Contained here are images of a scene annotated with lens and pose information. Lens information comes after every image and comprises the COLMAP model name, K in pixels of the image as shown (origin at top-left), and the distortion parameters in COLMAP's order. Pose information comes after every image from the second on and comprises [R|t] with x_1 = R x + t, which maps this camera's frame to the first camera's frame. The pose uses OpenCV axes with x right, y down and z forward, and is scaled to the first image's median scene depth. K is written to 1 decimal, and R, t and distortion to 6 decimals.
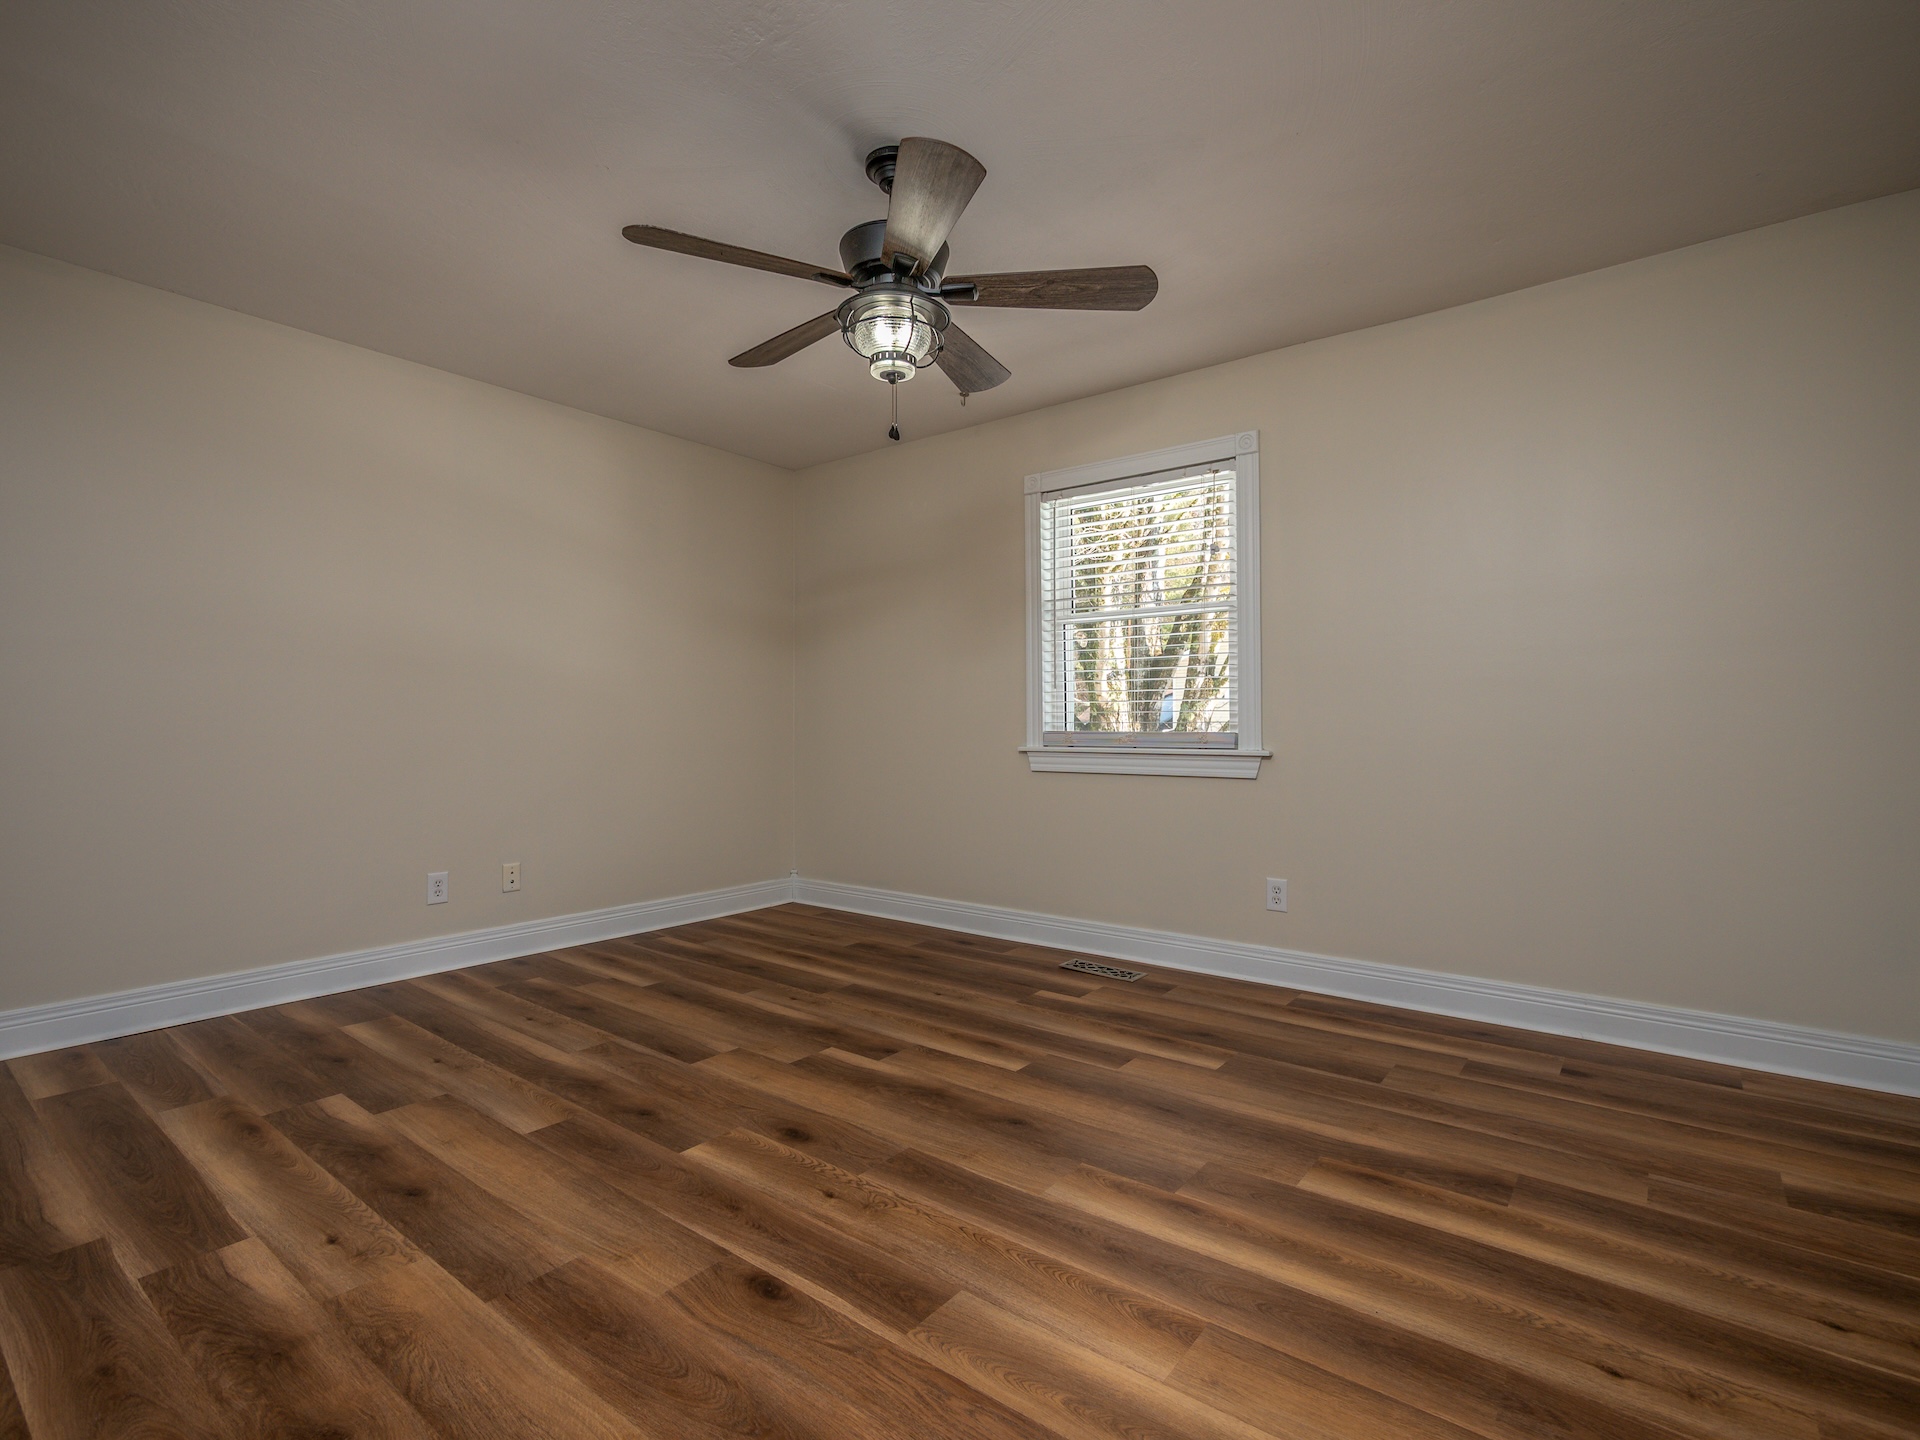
lens RADIAL K [[909.0, 0, 947.9], [0, 909.0, 711.5], [0, 0, 1]] dist [-0.000772, 0.000196]
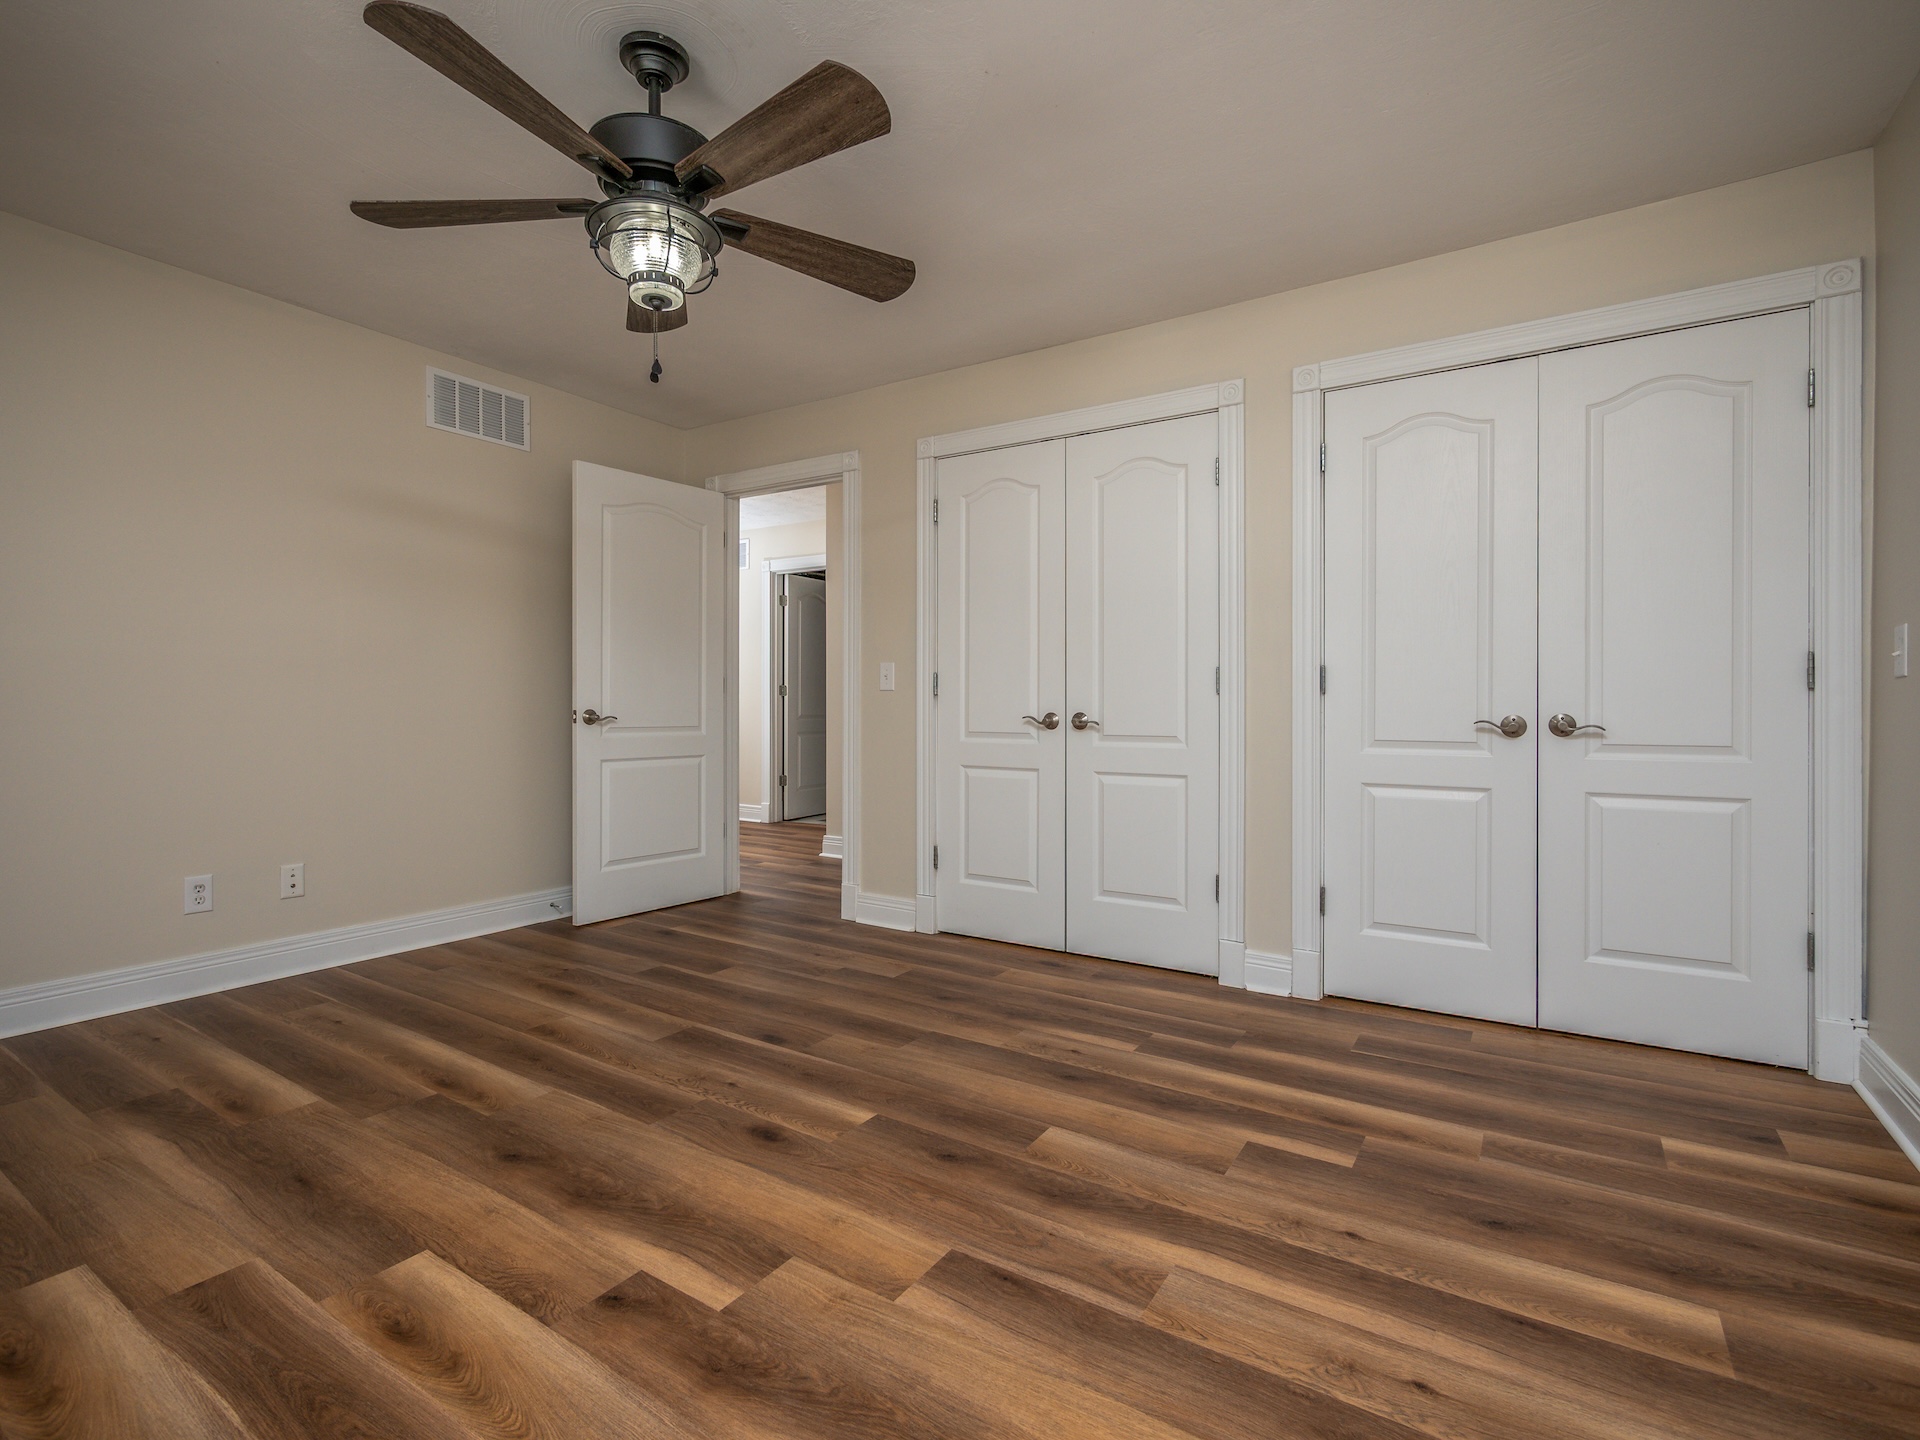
lens RADIAL K [[909.0, 0, 947.9], [0, 909.0, 711.5], [0, 0, 1]] dist [-0.000772, 0.000196]
pose [[-0.996072, -0.002766, -0.088506, -0.262693], [-0.002835, 0.999996, 0.000652, 0.022440], [0.088504, 0.000900, -0.996075, 1.900334]]
